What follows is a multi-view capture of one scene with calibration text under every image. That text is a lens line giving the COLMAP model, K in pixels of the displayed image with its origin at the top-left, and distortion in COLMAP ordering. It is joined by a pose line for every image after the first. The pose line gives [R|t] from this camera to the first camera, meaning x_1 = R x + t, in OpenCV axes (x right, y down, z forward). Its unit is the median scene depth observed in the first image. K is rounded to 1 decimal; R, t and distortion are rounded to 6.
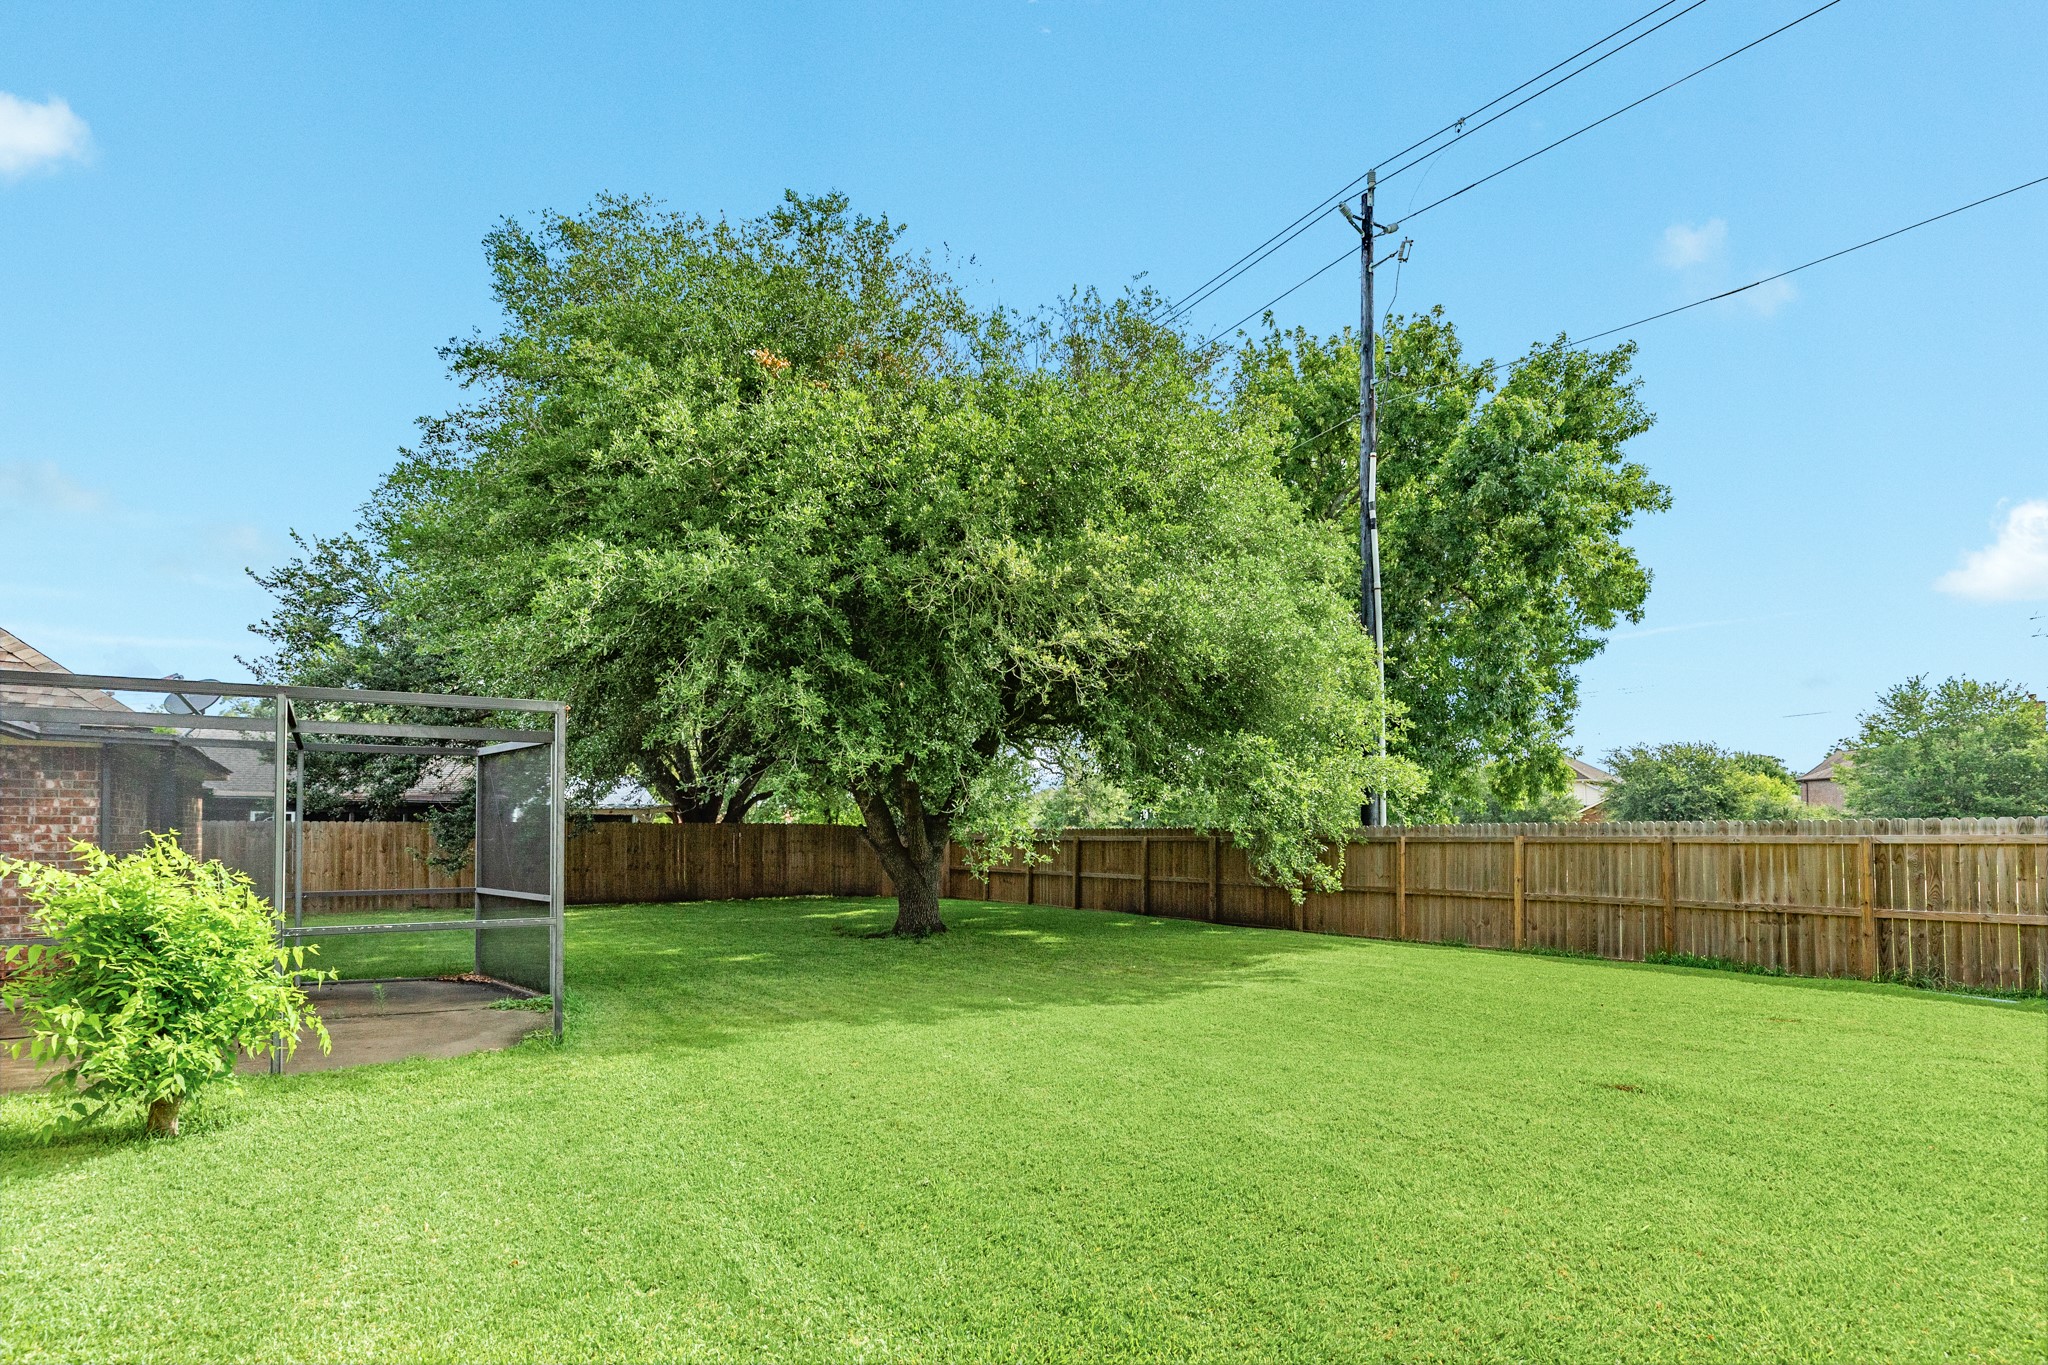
lens RADIAL K [[1073.9, 0, 1002.1], [0, 1073.9, 808.7], [0, 0, 1]] dist [-0.001474, -0.000252]
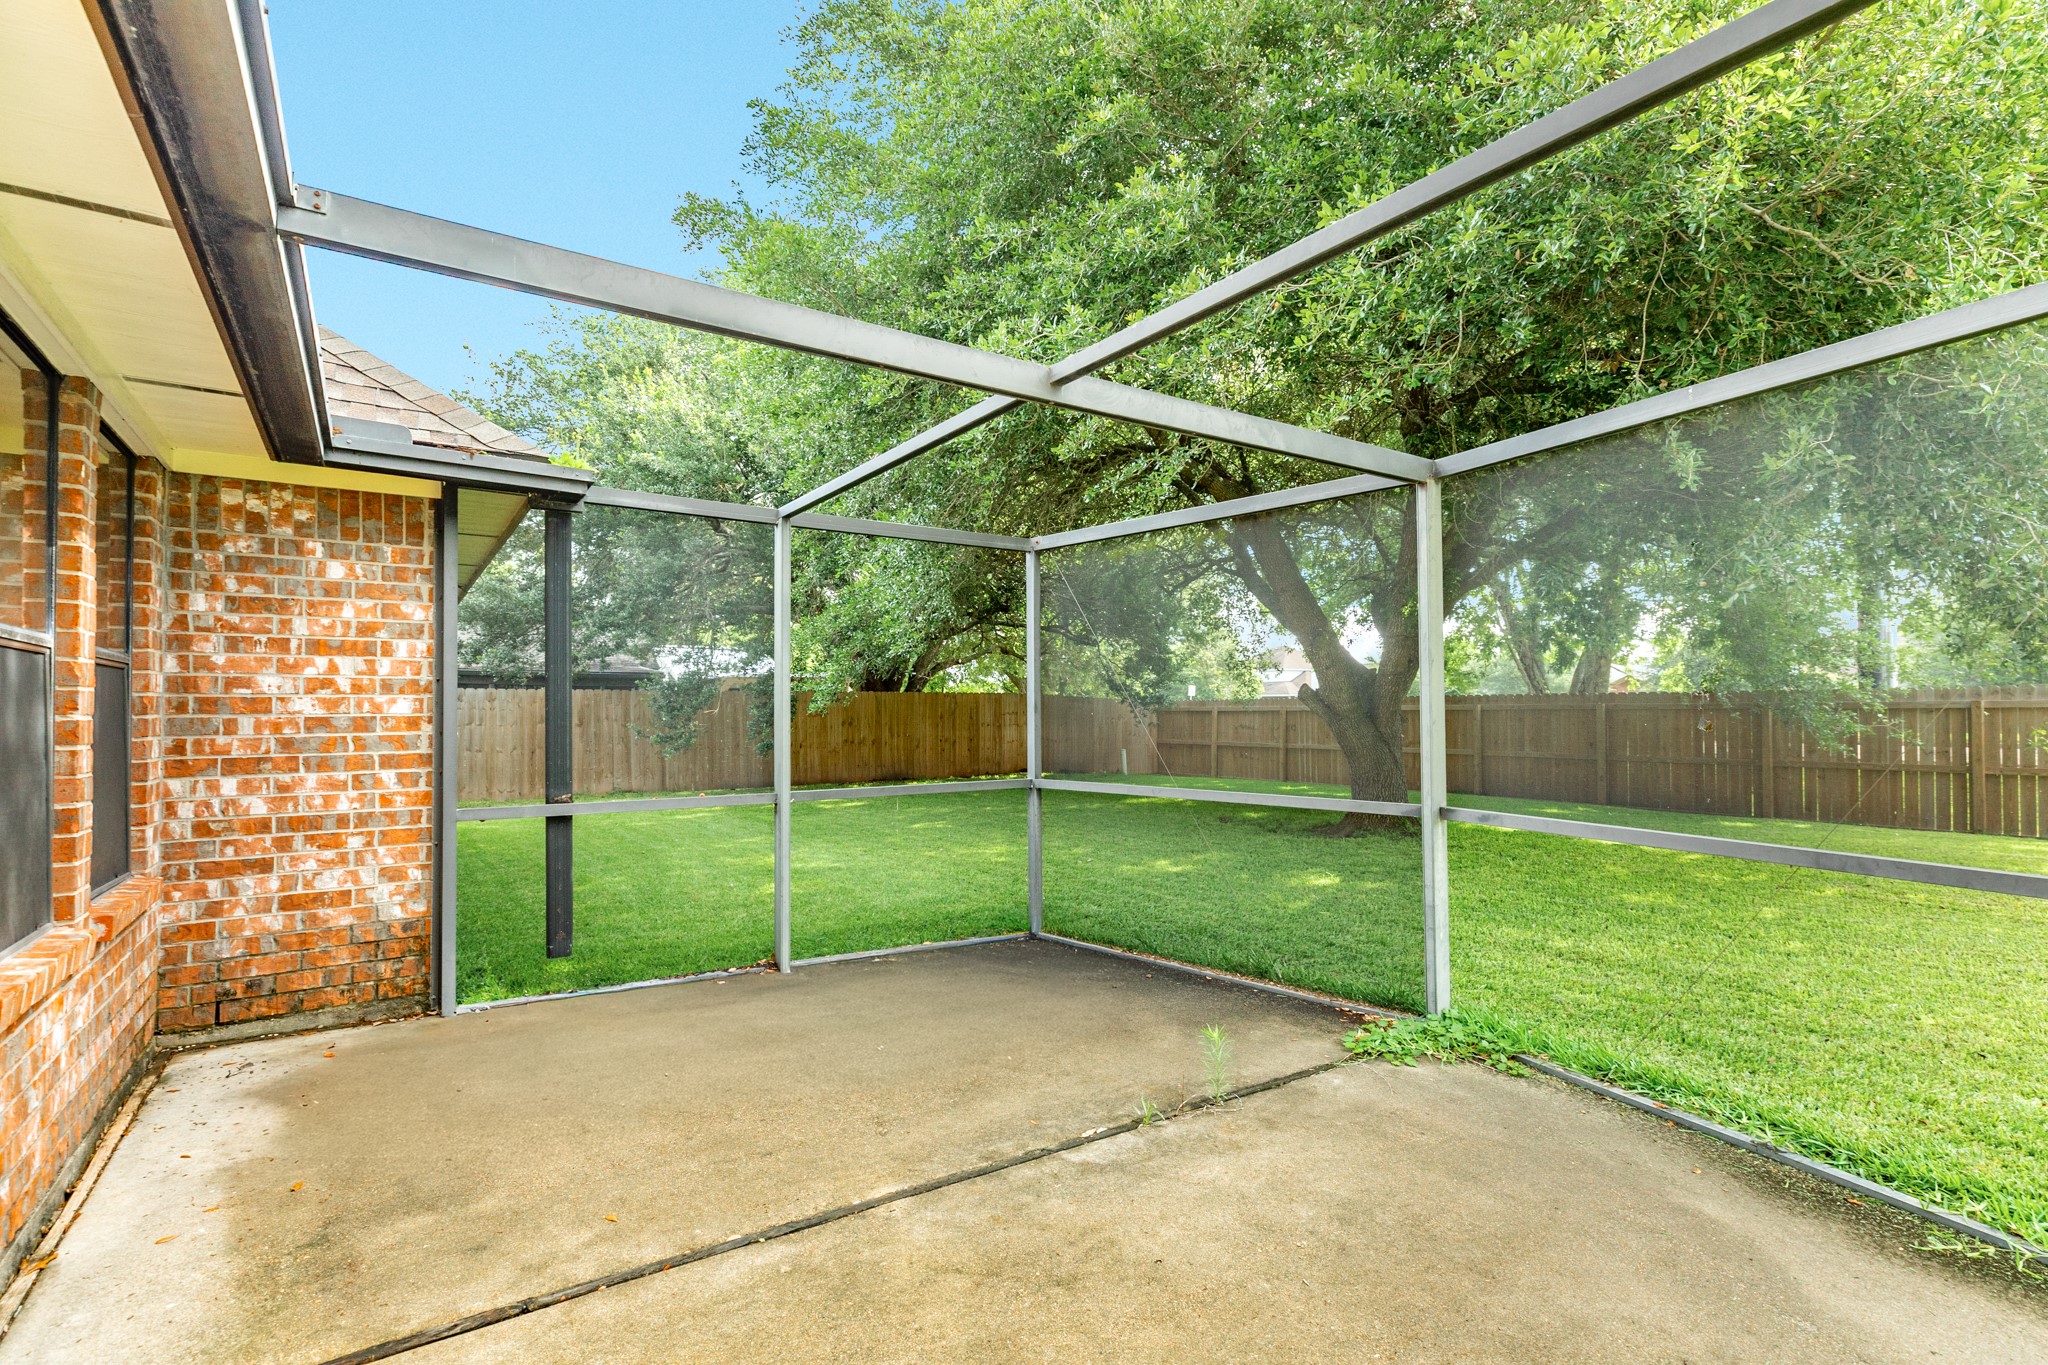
lens RADIAL K [[964.5, 0, 1024.7], [0, 964.5, 692.5], [0, 0, 1]] dist [0.001997, 0.000122]
pose [[0.999729, -0.001865, 0.023209, -0.598789], [0.001768, 0.999989, 0.004230, 0.028968], [-0.023217, -0.004188, 0.999722, 0.574685]]
